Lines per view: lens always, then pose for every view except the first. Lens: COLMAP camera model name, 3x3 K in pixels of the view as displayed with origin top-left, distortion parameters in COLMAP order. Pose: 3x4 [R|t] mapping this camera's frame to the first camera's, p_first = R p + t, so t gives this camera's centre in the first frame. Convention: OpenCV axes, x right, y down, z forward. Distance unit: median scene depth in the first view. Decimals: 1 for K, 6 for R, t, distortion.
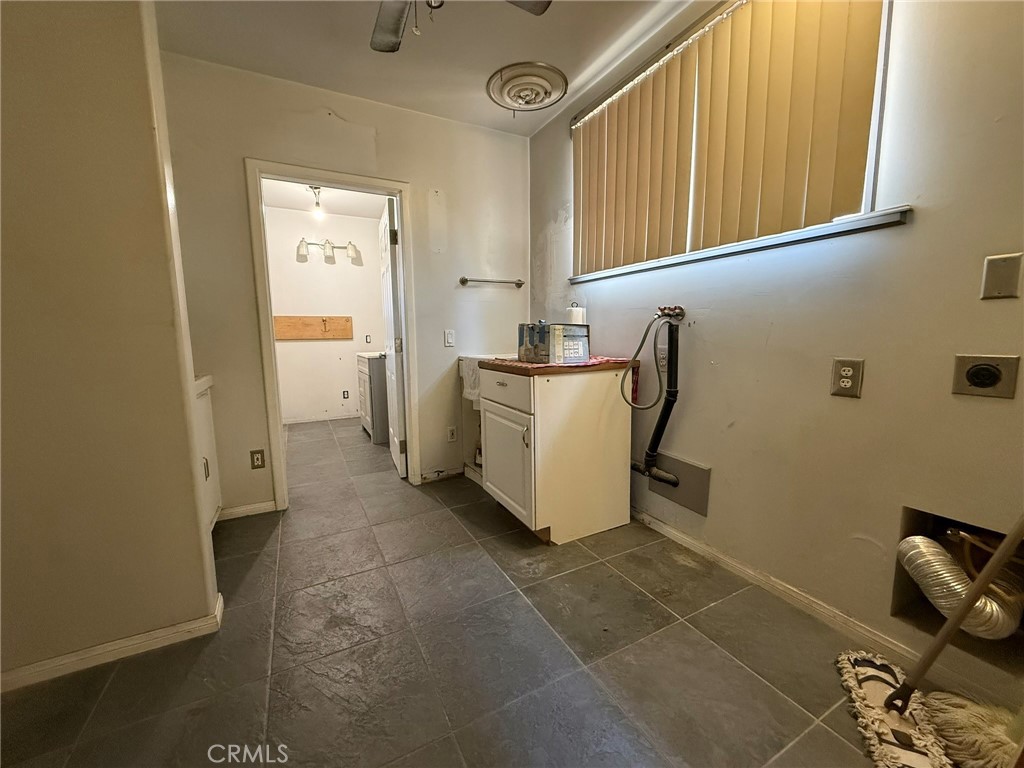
lens RADIAL K [[407.2, 0, 509.1], [0, 407.2, 384.1], [0, 0, 1]] dist [-0.001392, 0.000499]
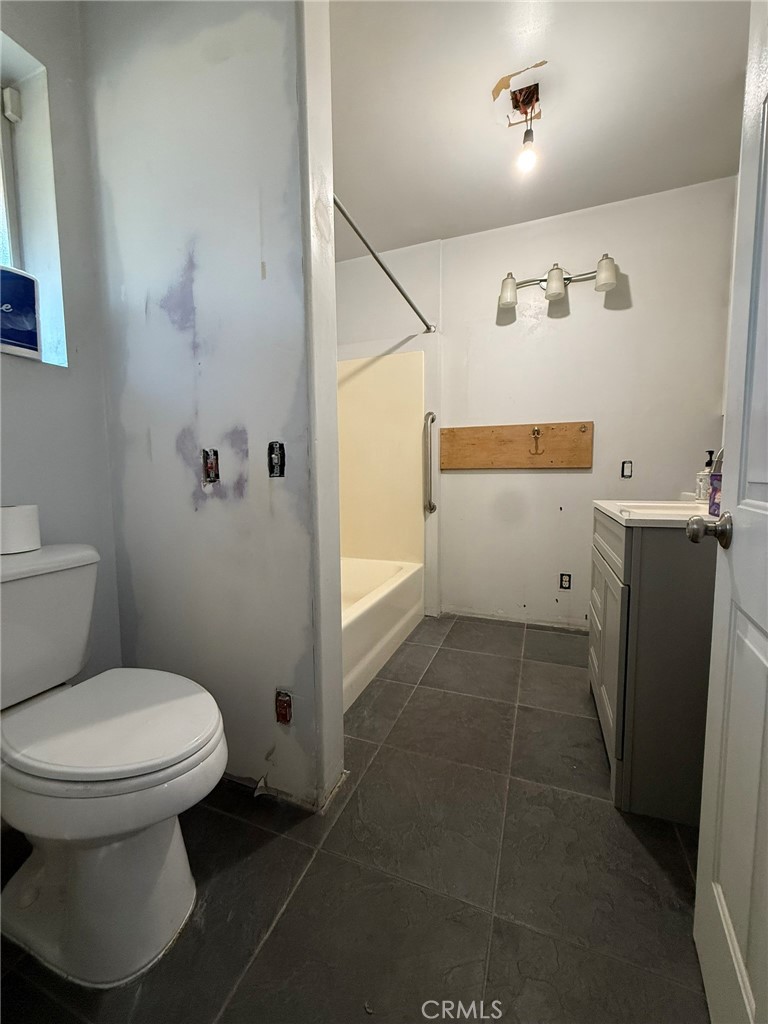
lens RADIAL K [[407.2, 0, 386.0], [0, 407.2, 509.2], [0, 0, 1]] dist [-0.001392, 0.000499]
pose [[0.658877, 0.070793, -0.748912, -0.191323], [-0.095647, 0.995366, 0.009942, -0.048086], [0.746145, 0.065081, 0.662595, 0.533514]]
